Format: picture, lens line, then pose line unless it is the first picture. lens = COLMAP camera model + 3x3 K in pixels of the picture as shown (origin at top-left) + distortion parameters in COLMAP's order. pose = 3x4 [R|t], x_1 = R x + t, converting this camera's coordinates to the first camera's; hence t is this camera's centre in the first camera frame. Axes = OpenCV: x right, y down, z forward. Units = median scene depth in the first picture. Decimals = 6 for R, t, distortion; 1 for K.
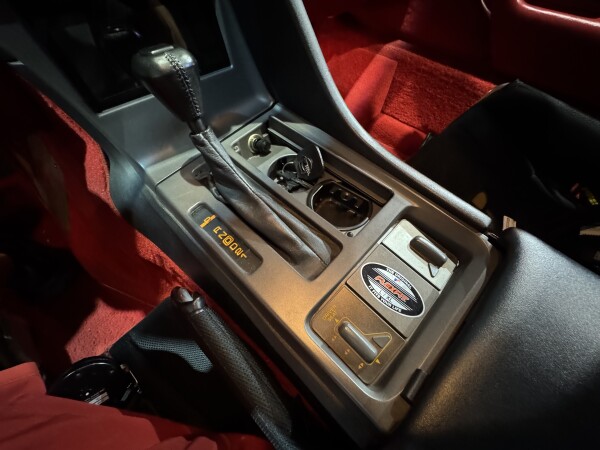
lens RADIAL K [[240.3, 0, 301.1], [0, 240.3, 226.4], [0, 0, 1]] dist [-0.004114, -0.000226]
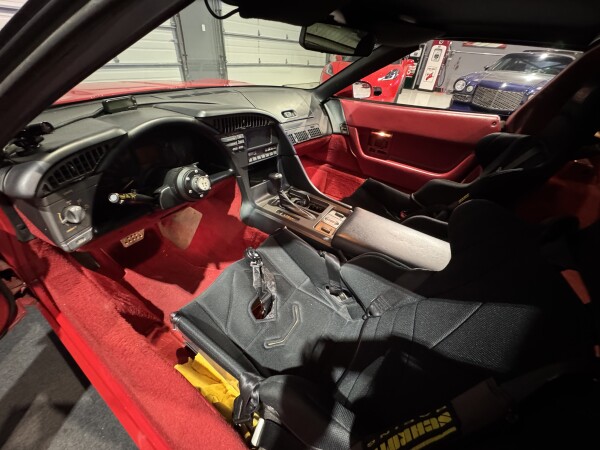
lens RADIAL K [[240.3, 0, 301.2], [0, 240.3, 225.3], [0, 0, 1]] dist [-0.004114, -0.000226]
pose [[0.980160, -0.055653, 0.190236, -0.604178], [0.119948, 0.930625, -0.345759, 1.087601], [-0.157796, 0.361717, 0.918837, -1.756803]]
